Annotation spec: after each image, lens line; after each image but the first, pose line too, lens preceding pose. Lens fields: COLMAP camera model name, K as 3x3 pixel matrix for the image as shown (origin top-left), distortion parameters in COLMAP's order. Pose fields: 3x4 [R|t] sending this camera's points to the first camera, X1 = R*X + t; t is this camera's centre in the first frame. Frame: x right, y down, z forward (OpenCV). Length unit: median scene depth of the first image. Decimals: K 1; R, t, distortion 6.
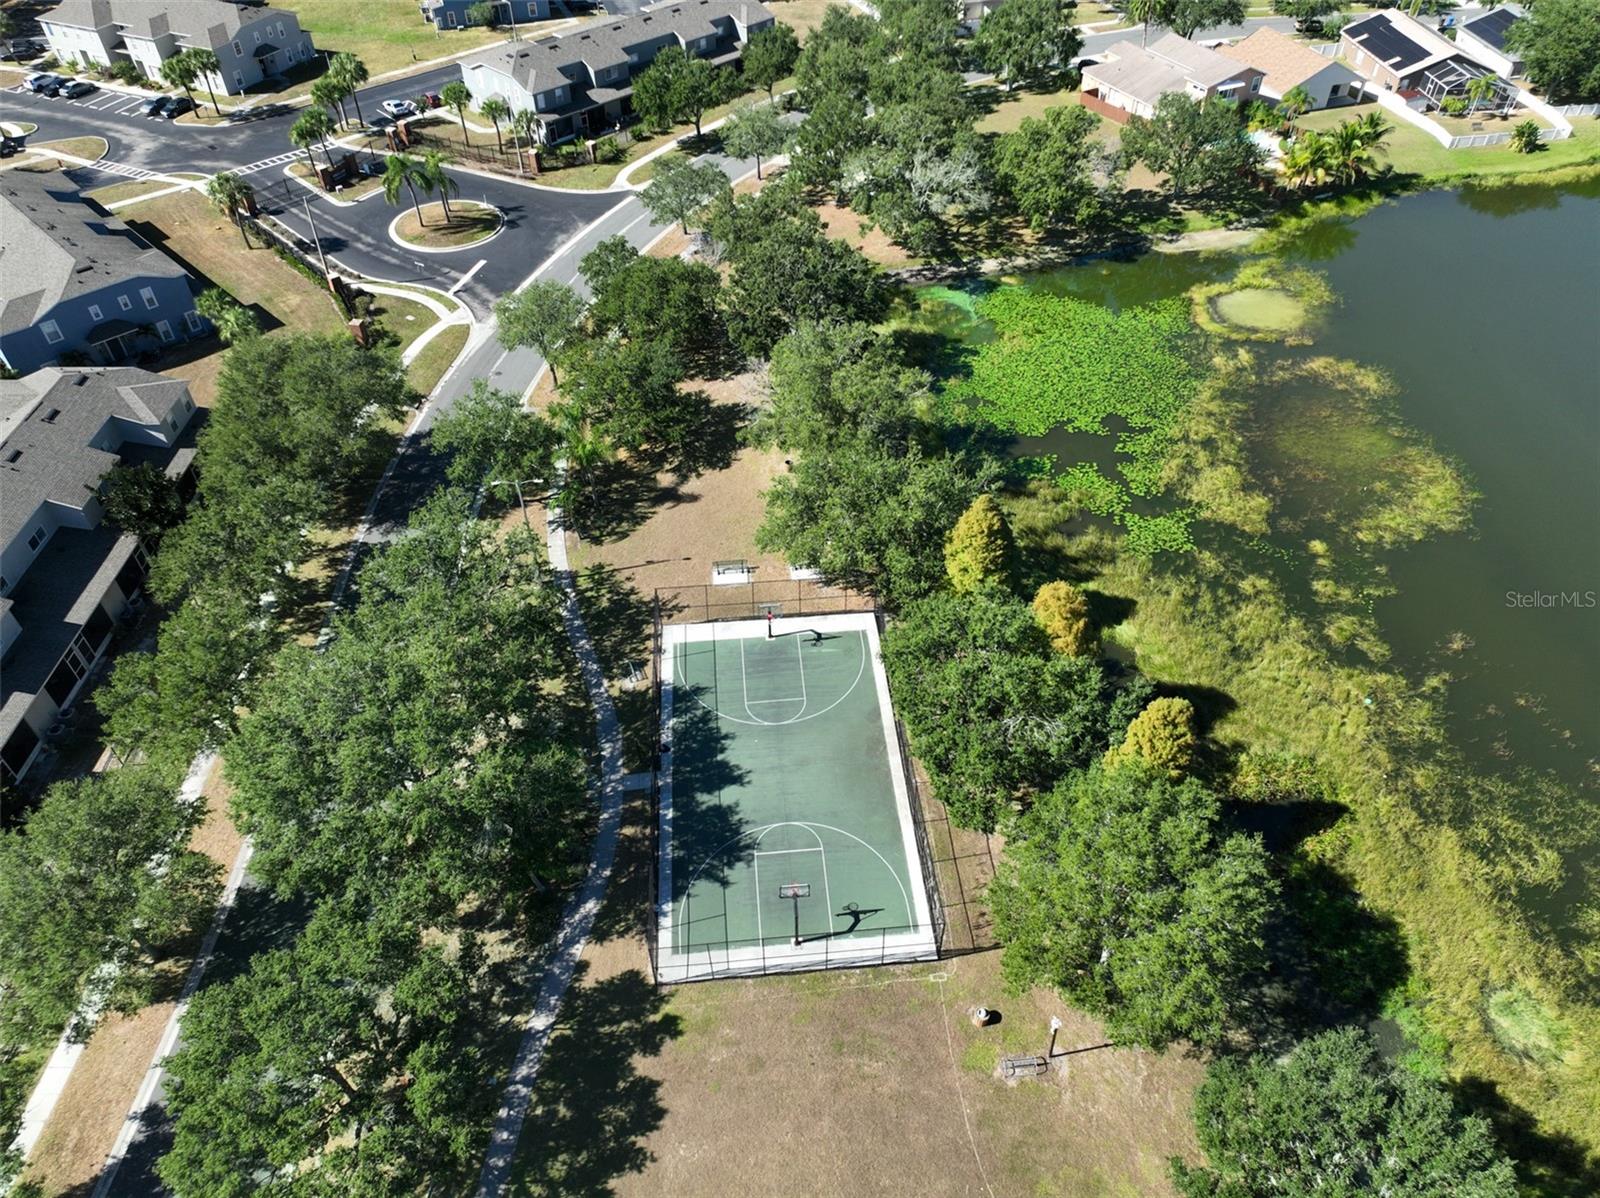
lens RADIAL K [[1116.8, 0, 806.9], [0, 1116.8, 596.7], [0, 0, 1]] dist [0.005905, 0.010029]
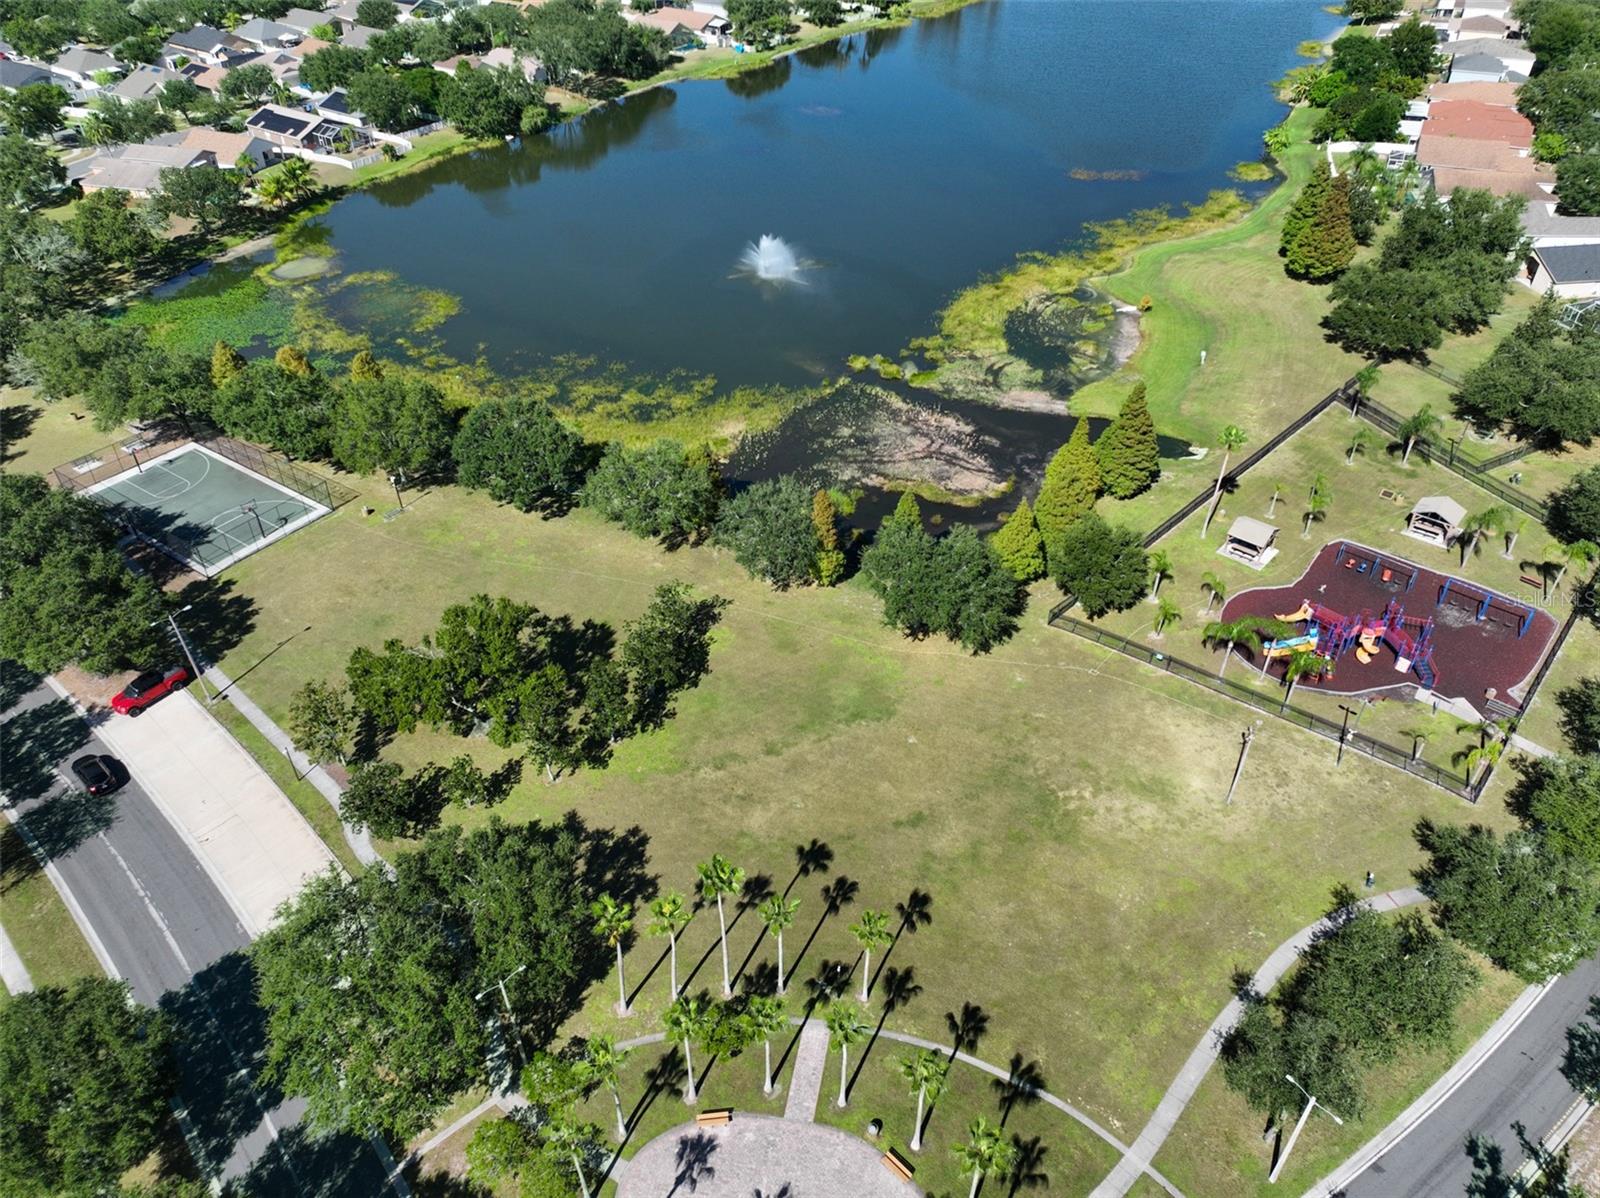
lens RADIAL K [[1116.8, 0, 806.9], [0, 1116.8, 596.7], [0, 0, 1]] dist [0.005905, 0.010029]
pose [[0.634670, -0.462510, 0.619094, -0.321022], [0.526602, 0.845168, 0.091553, 0.345204], [-0.565583, 0.267910, 0.779962, -0.500692]]
